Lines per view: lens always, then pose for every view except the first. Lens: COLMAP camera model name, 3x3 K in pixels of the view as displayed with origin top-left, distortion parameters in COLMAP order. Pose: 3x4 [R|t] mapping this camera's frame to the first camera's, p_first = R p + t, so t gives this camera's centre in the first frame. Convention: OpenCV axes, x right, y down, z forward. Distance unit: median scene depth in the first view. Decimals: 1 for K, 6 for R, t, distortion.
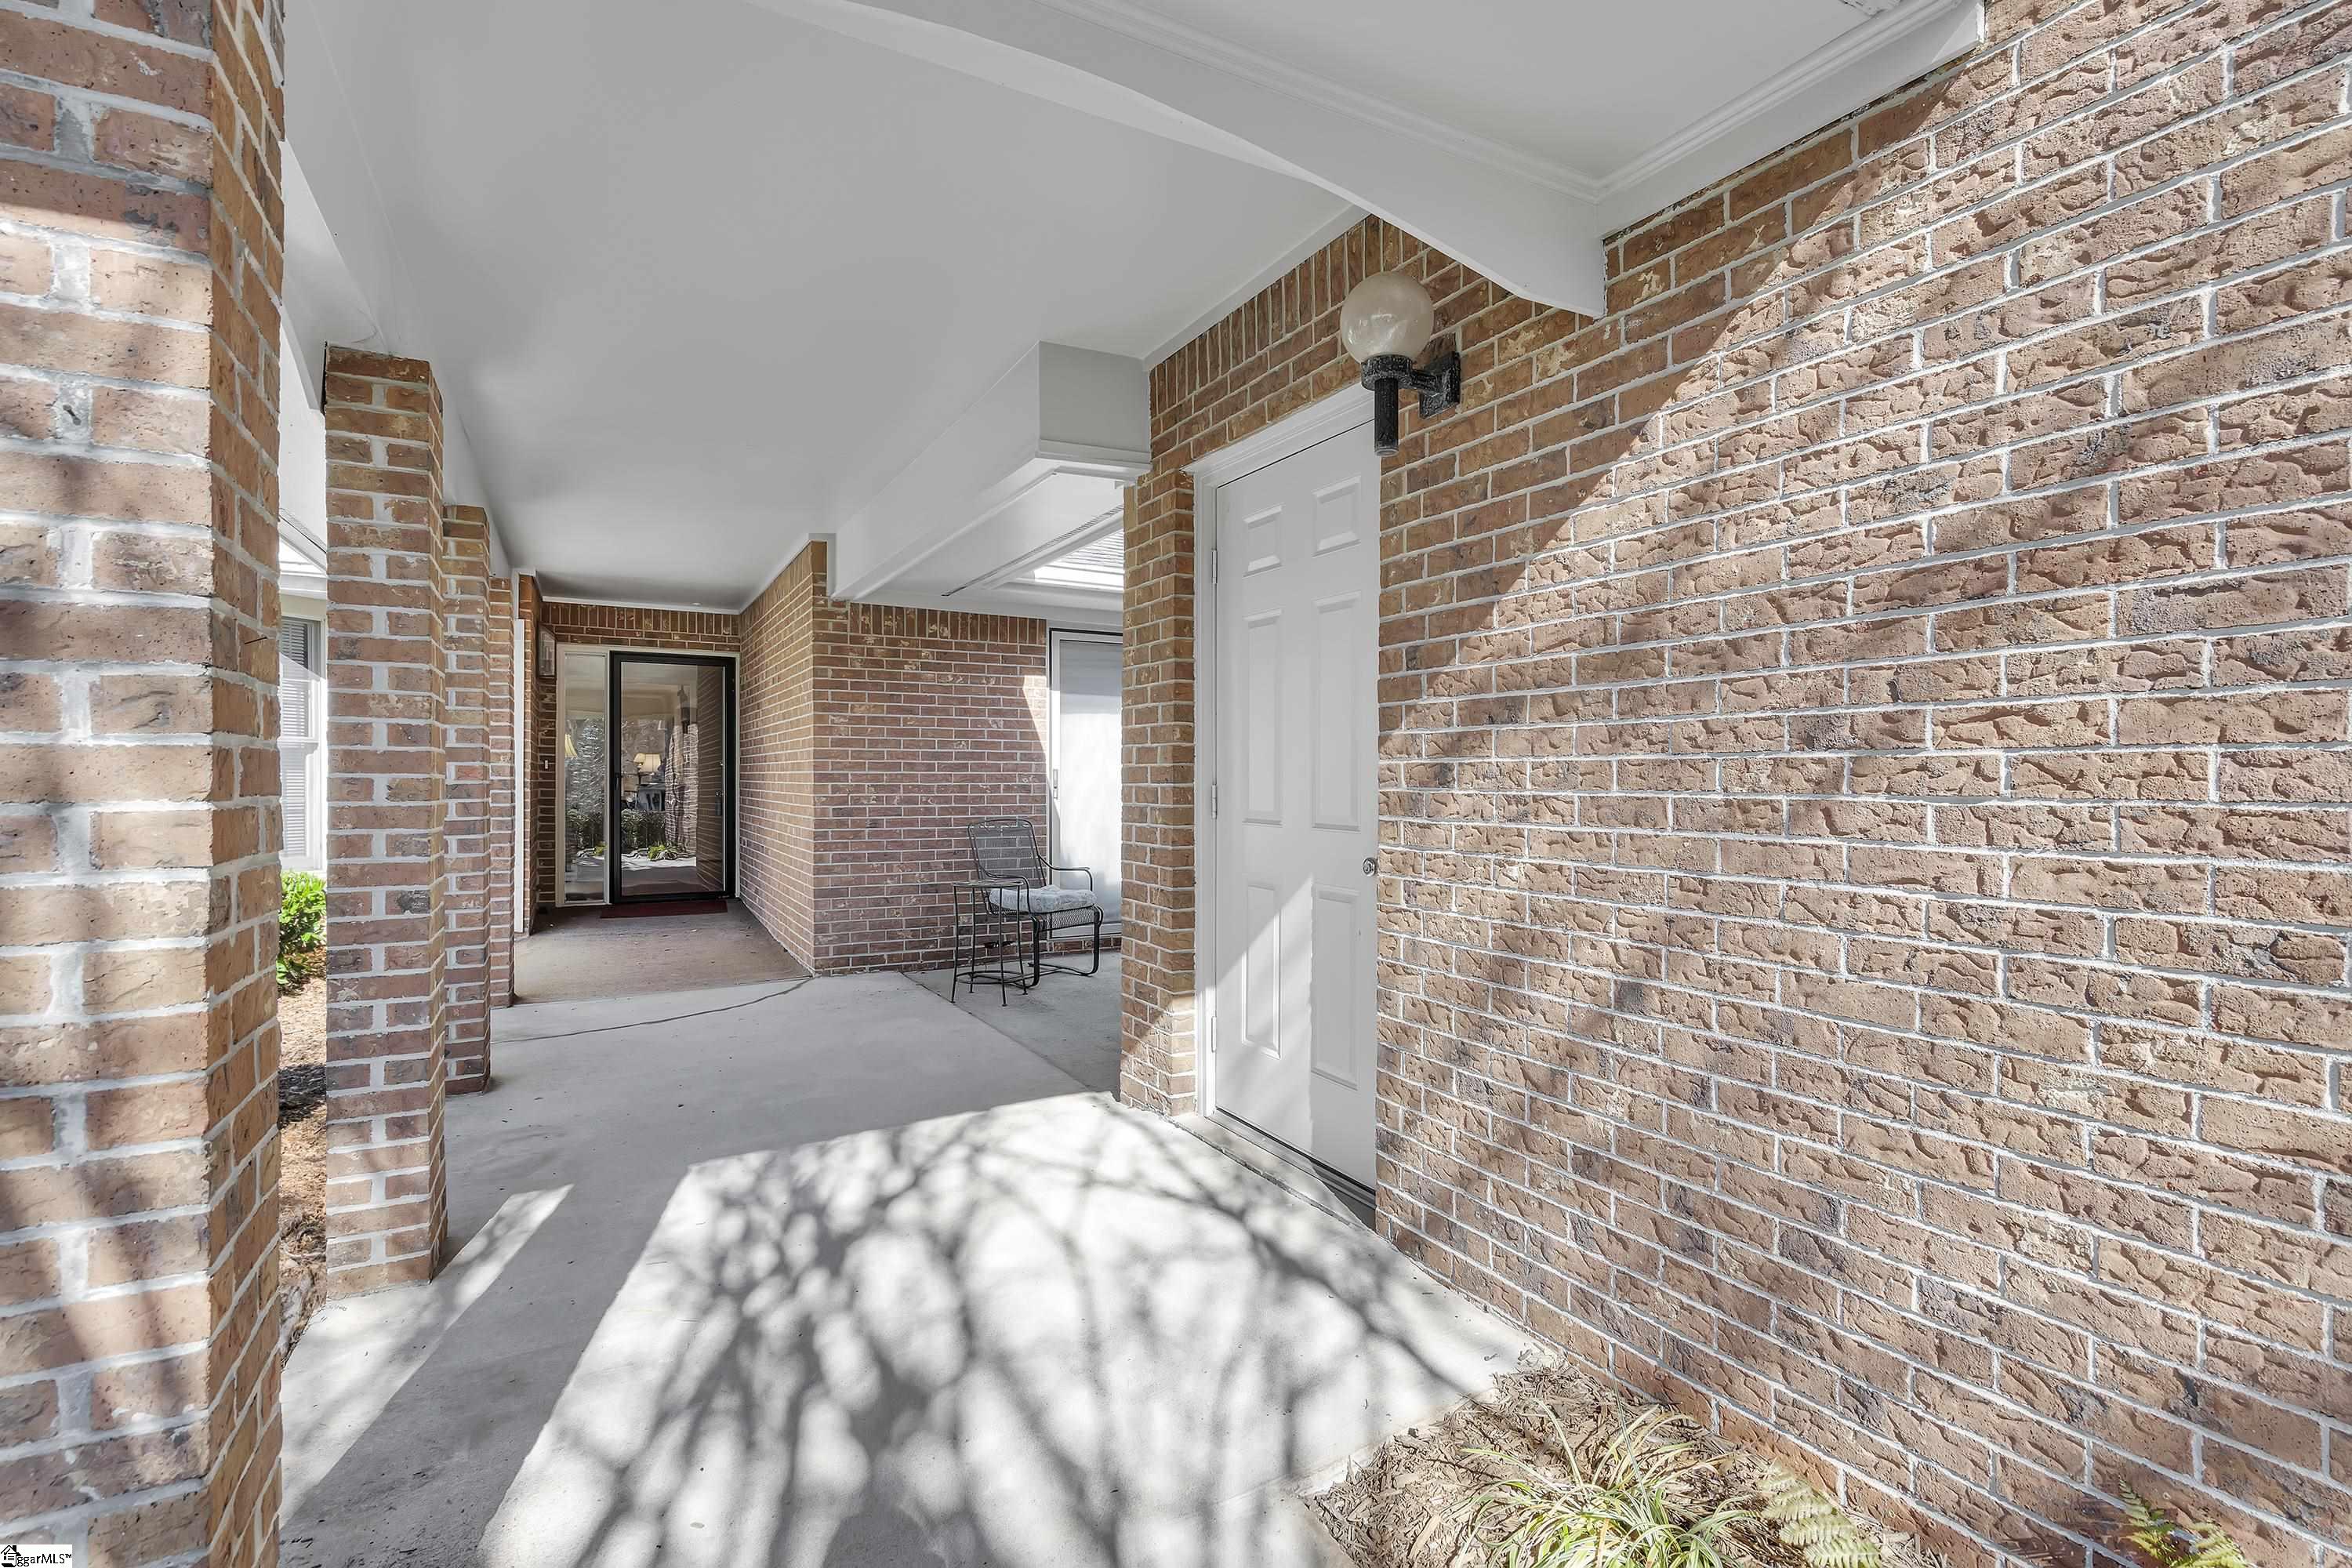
lens RADIAL K [[1101.7, 0, 1161.1], [0, 1101.7, 780.9], [0, 0, 1]] dist [-0.000425, 0.000215]
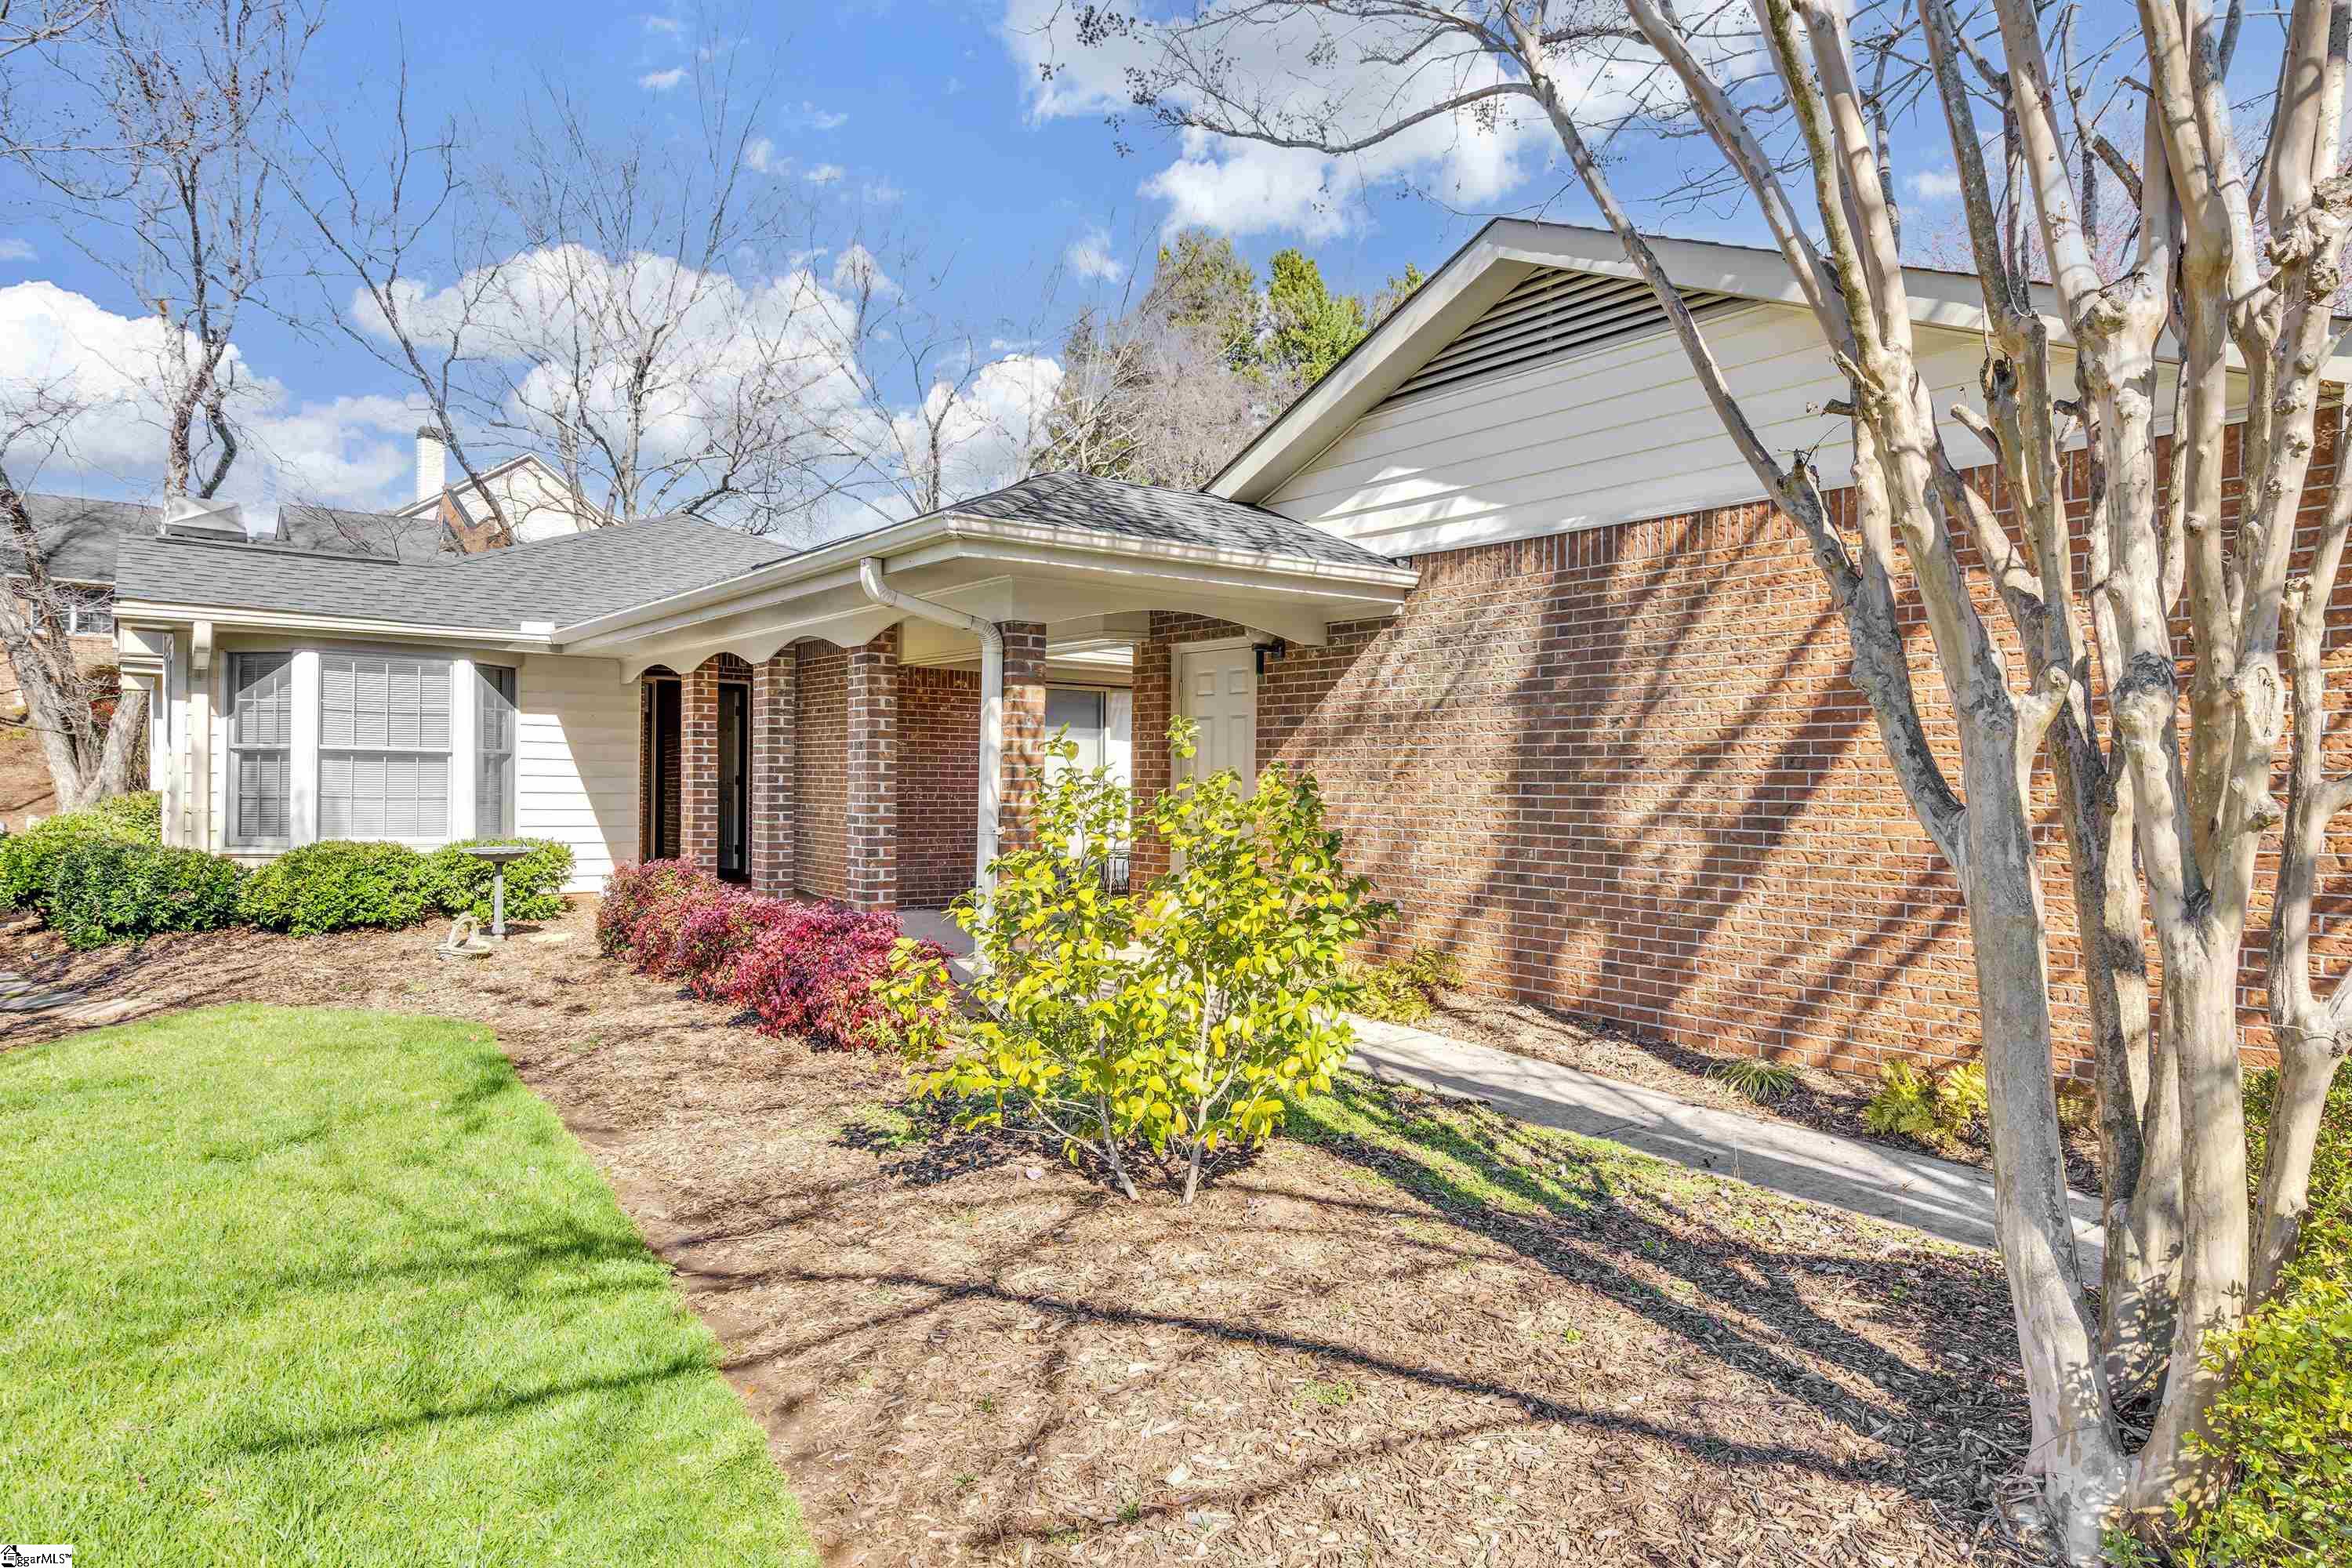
lens RADIAL K [[1064.4, 0, 1168.1], [0, 1064.4, 783.9], [0, 0, 1]] dist [-0.004301, 0.004019]
pose [[0.991628, 0.007665, 0.128900, -0.110662], [-0.007653, 0.999971, -0.000593, -0.001764], [-0.128901, -0.000398, 0.991657, -0.490470]]
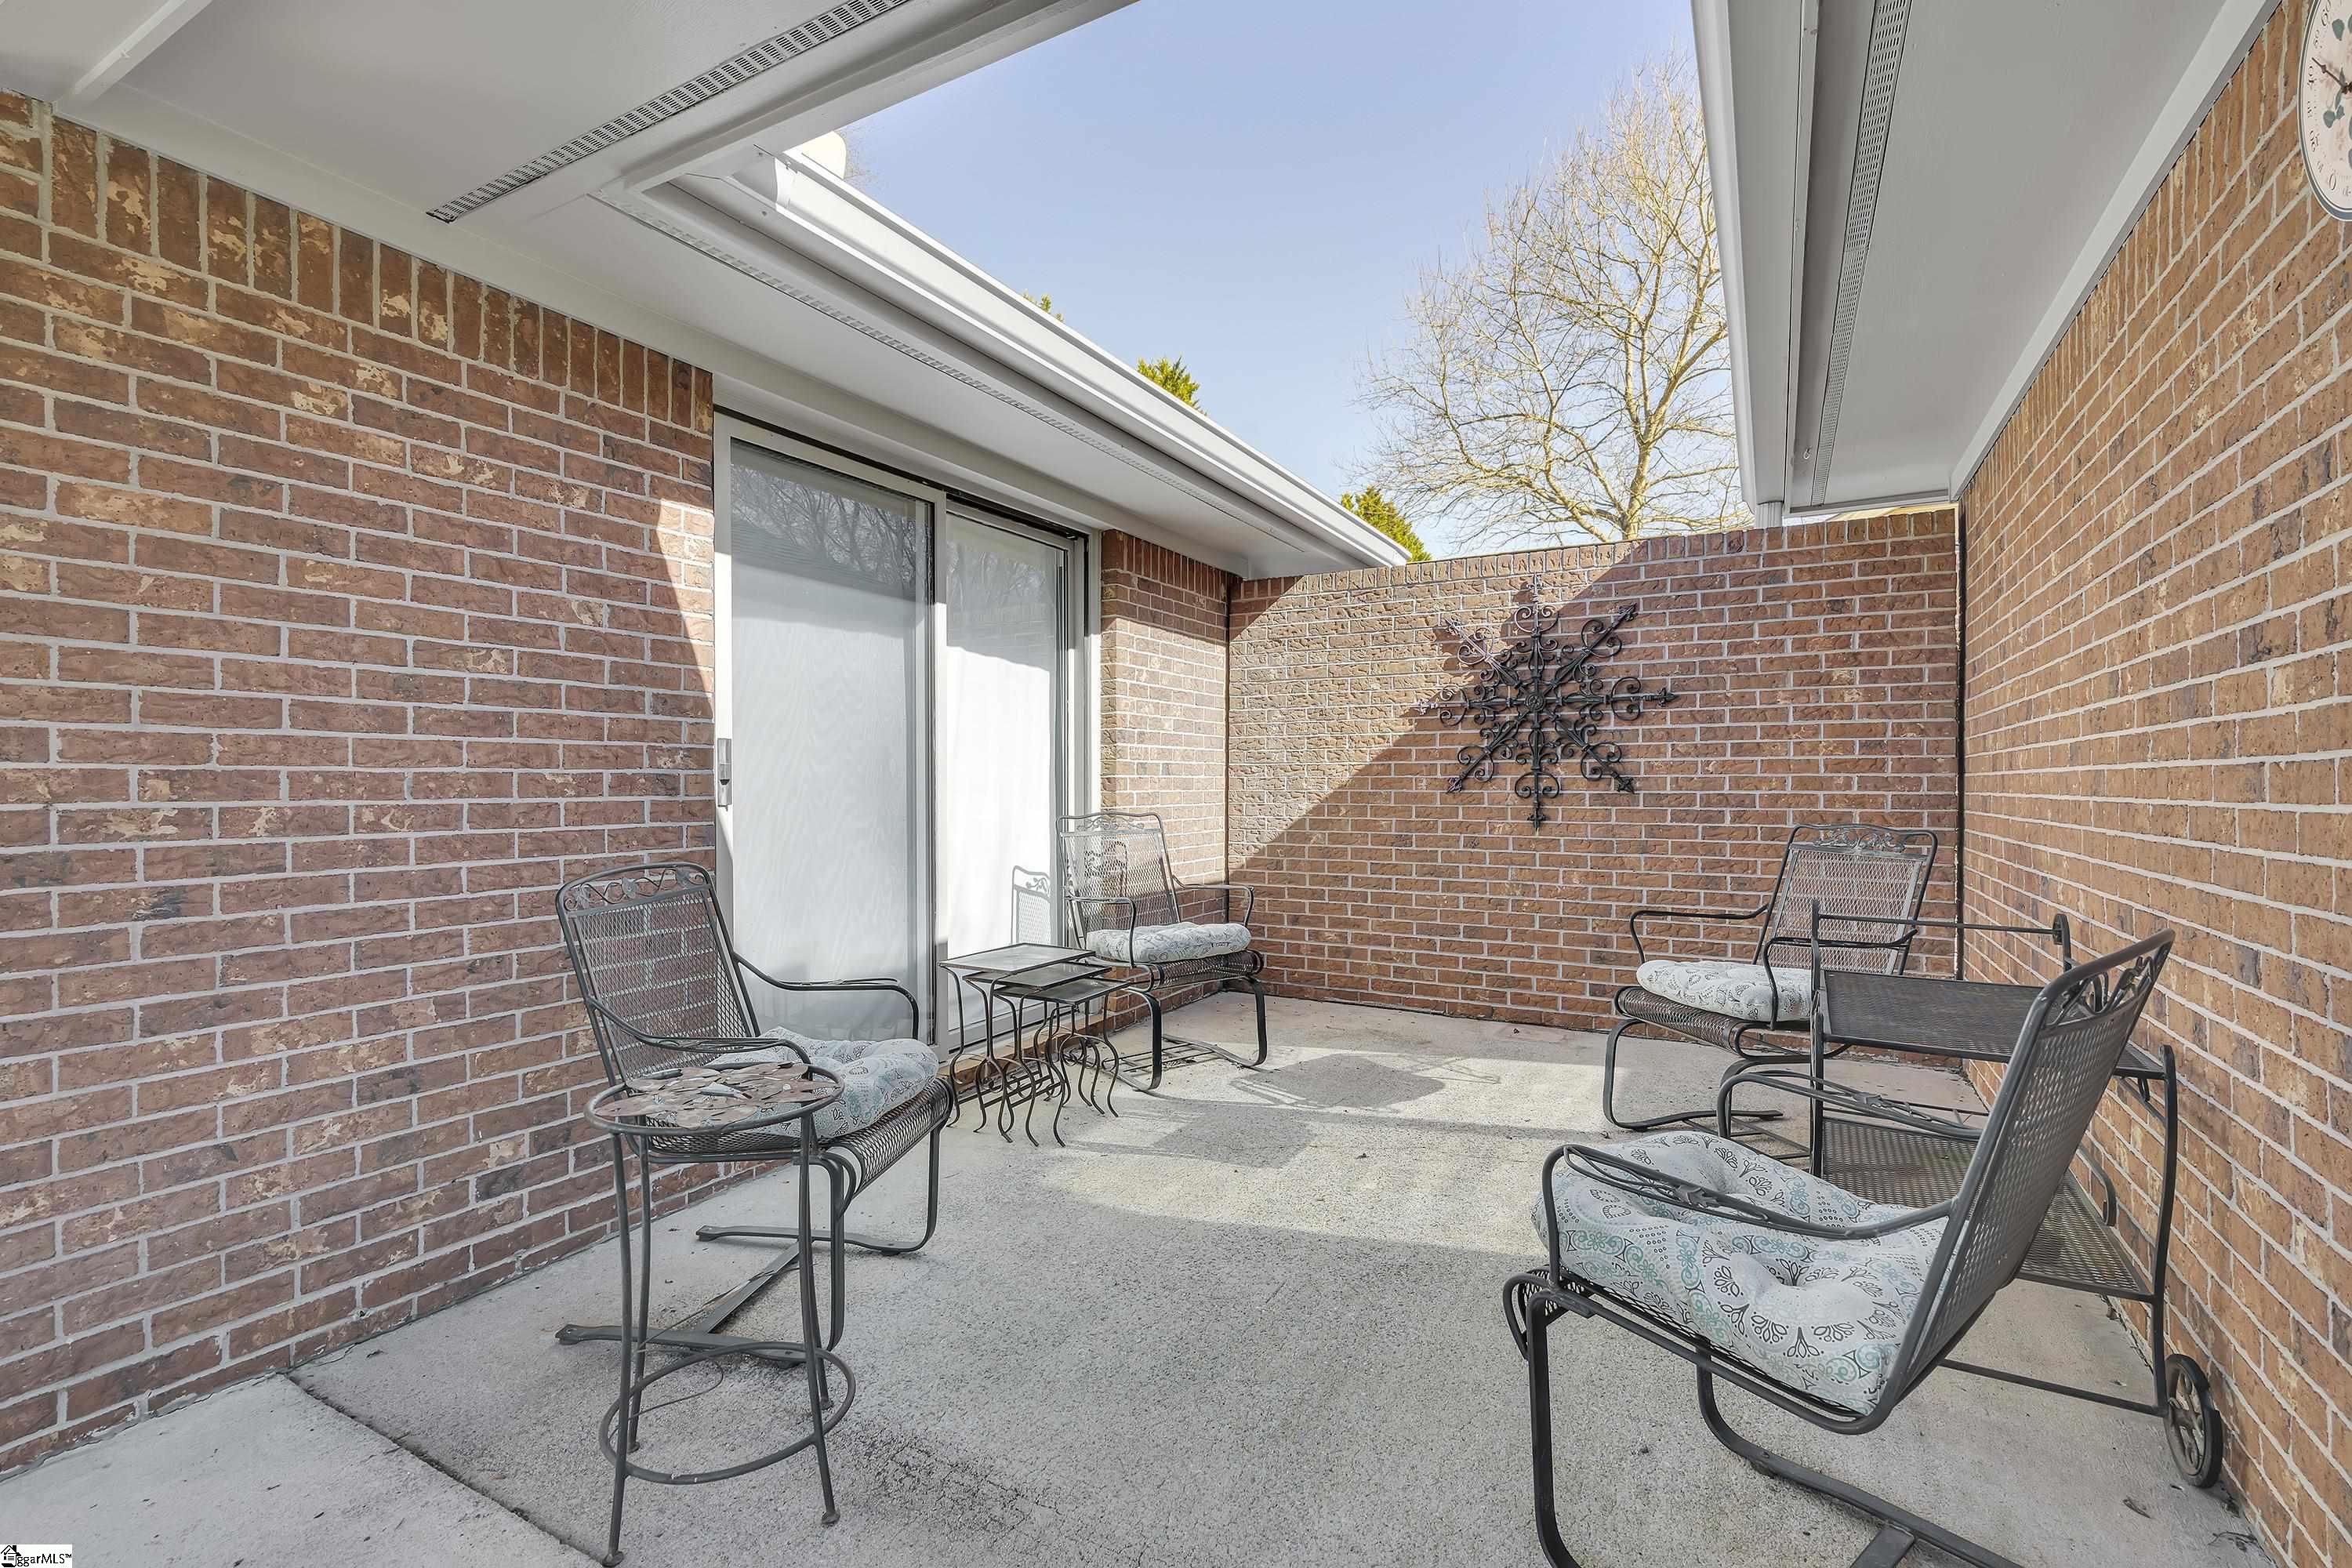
lens RADIAL K [[1064.4, 0, 1168.1], [0, 1064.4, 783.9], [0, 0, 1]] dist [-0.004301, 0.004019]
pose [[0.849508, -0.004200, 0.527559, -0.180554], [0.004832, 0.999988, 0.000181, 0.008074], [-0.527553, 0.002395, 0.849518, 0.607206]]
